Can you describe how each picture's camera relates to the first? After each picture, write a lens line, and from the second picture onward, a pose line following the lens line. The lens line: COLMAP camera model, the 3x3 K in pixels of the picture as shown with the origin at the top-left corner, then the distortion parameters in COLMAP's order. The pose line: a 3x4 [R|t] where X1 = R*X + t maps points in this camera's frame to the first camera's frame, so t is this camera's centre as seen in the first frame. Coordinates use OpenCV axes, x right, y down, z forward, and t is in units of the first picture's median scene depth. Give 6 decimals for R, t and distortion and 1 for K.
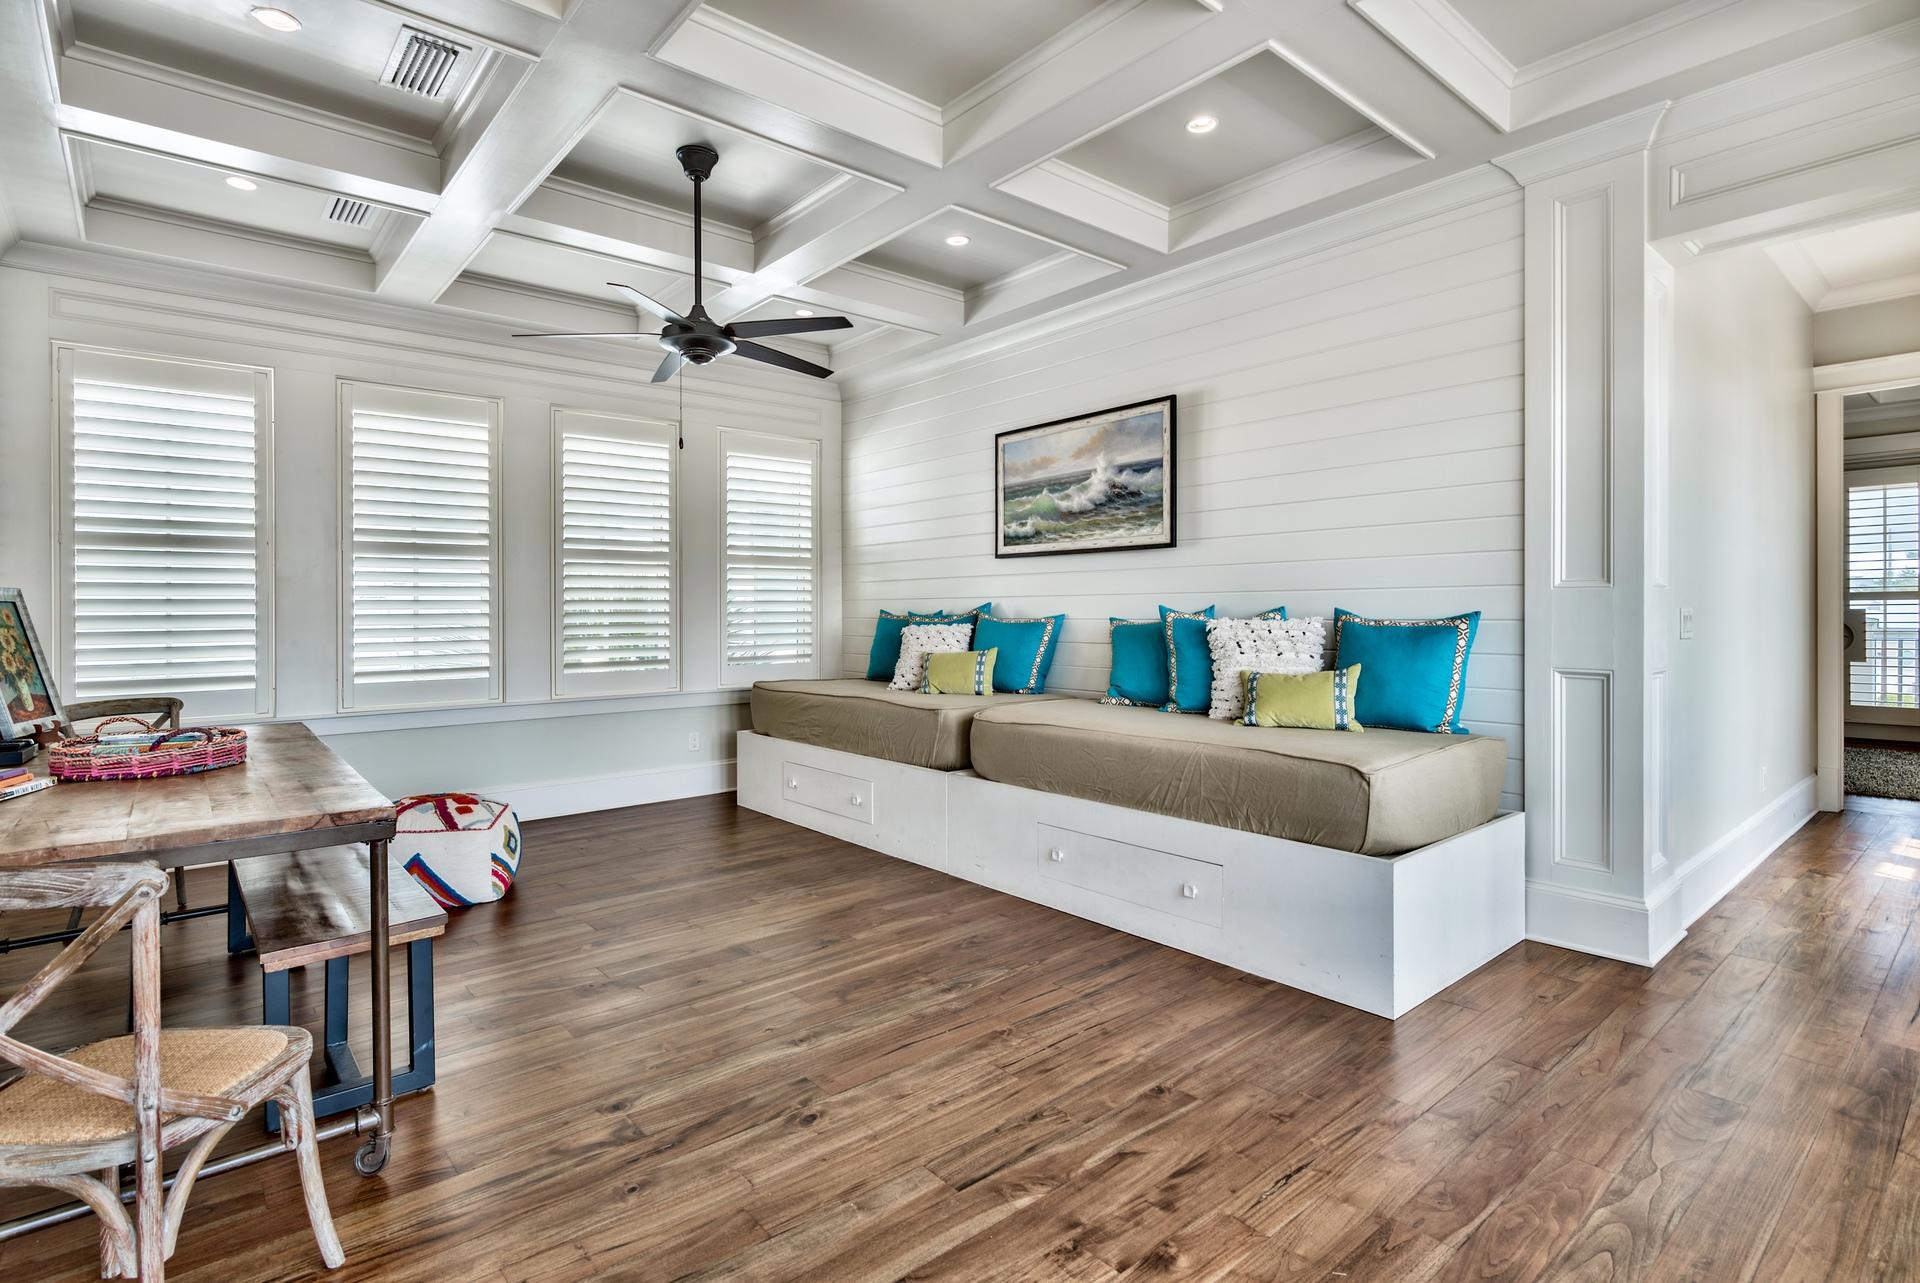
lens RADIAL K [[940.5, 0, 956.2], [0, 940.5, 618.6], [0, 0, 1]] dist [-0.004185, 0.000281]
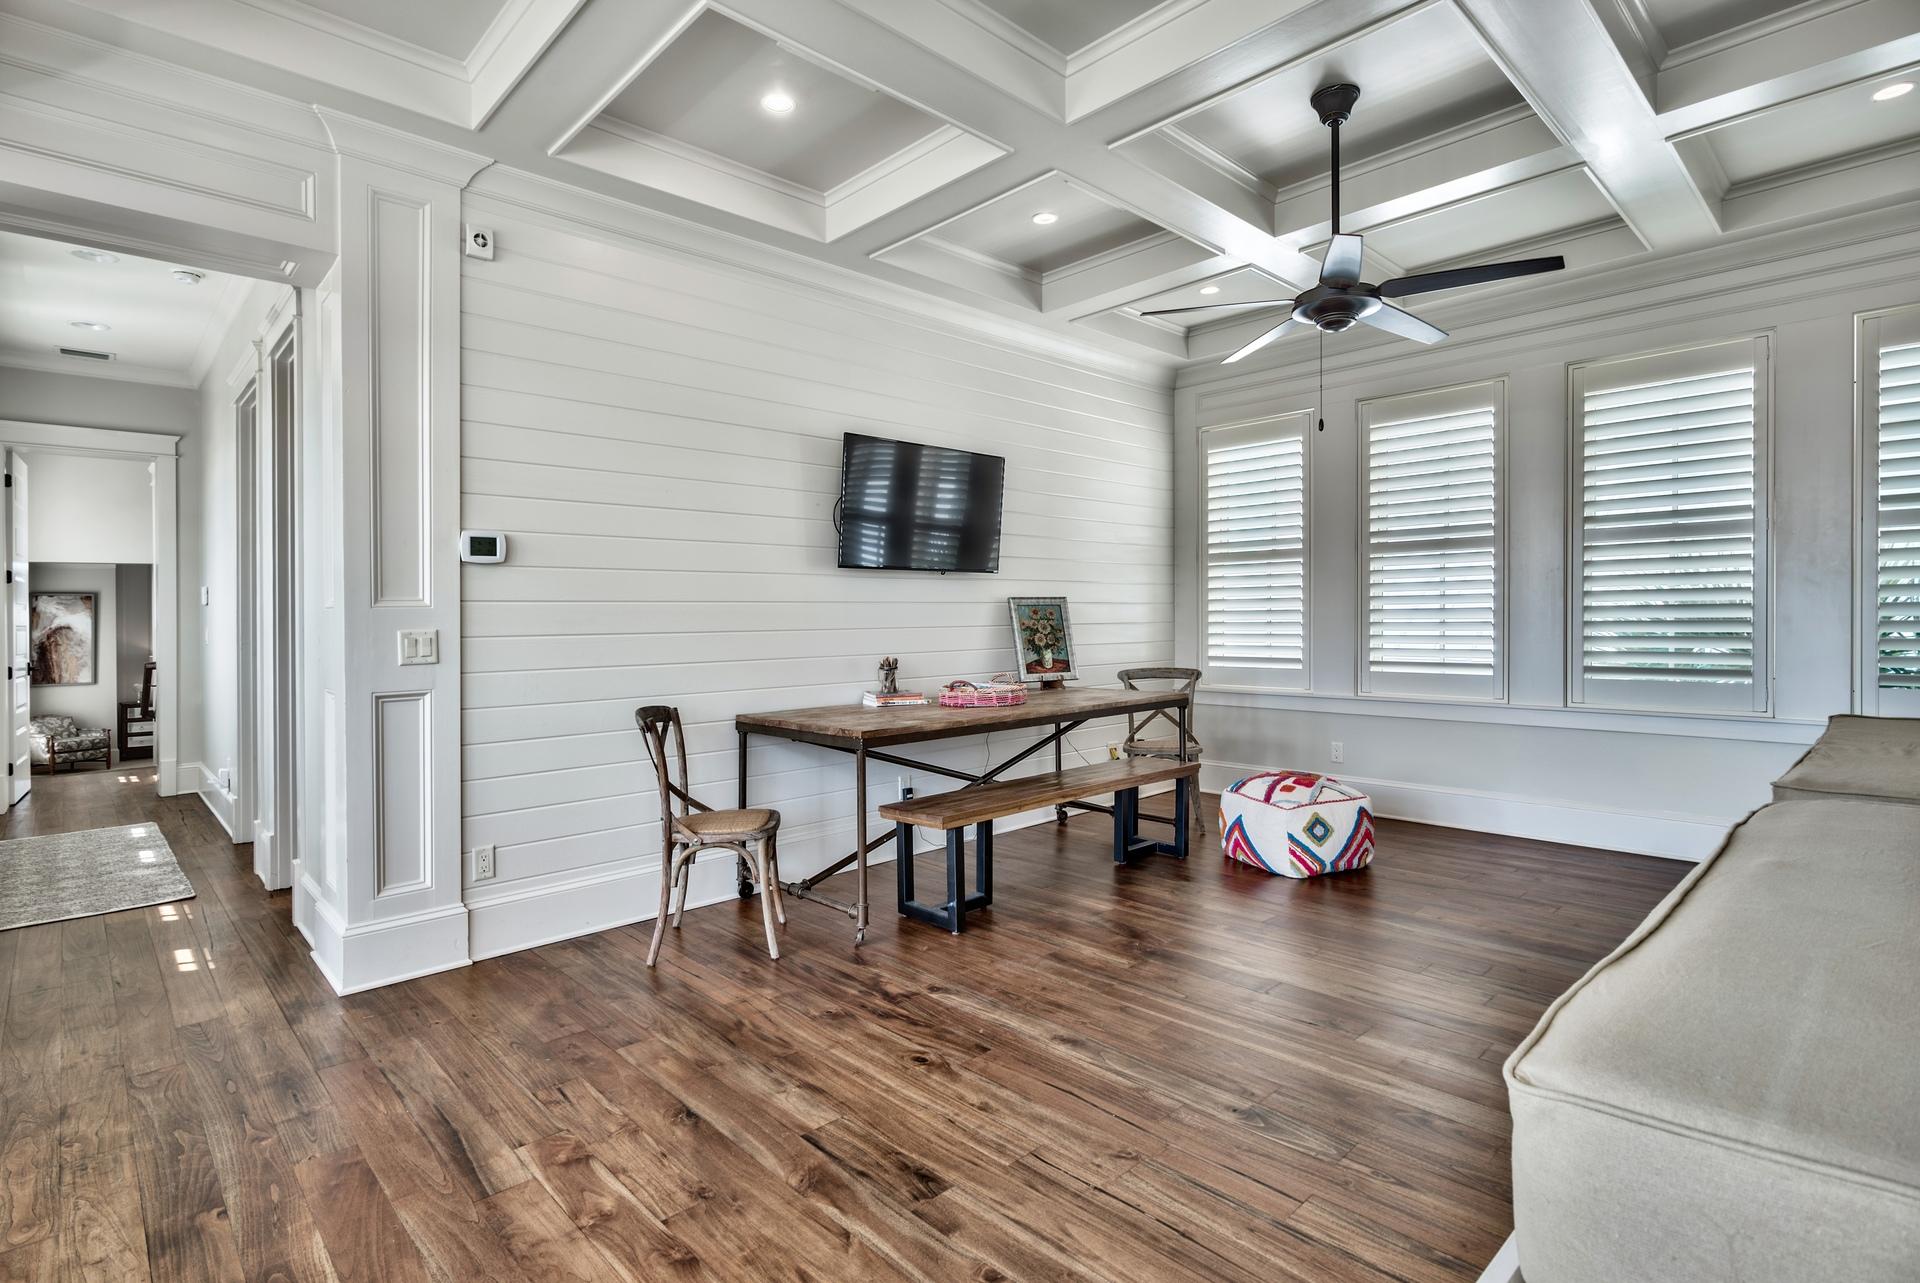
lens RADIAL K [[940.5, 0, 956.2], [0, 940.5, 618.6], [0, 0, 1]] dist [-0.004185, 0.000281]
pose [[0.058790, 0.012423, -0.998193, 0.592526], [0.004703, 0.999908, 0.012722, -0.012545], [0.998259, -0.005443, 0.058726, 0.588957]]
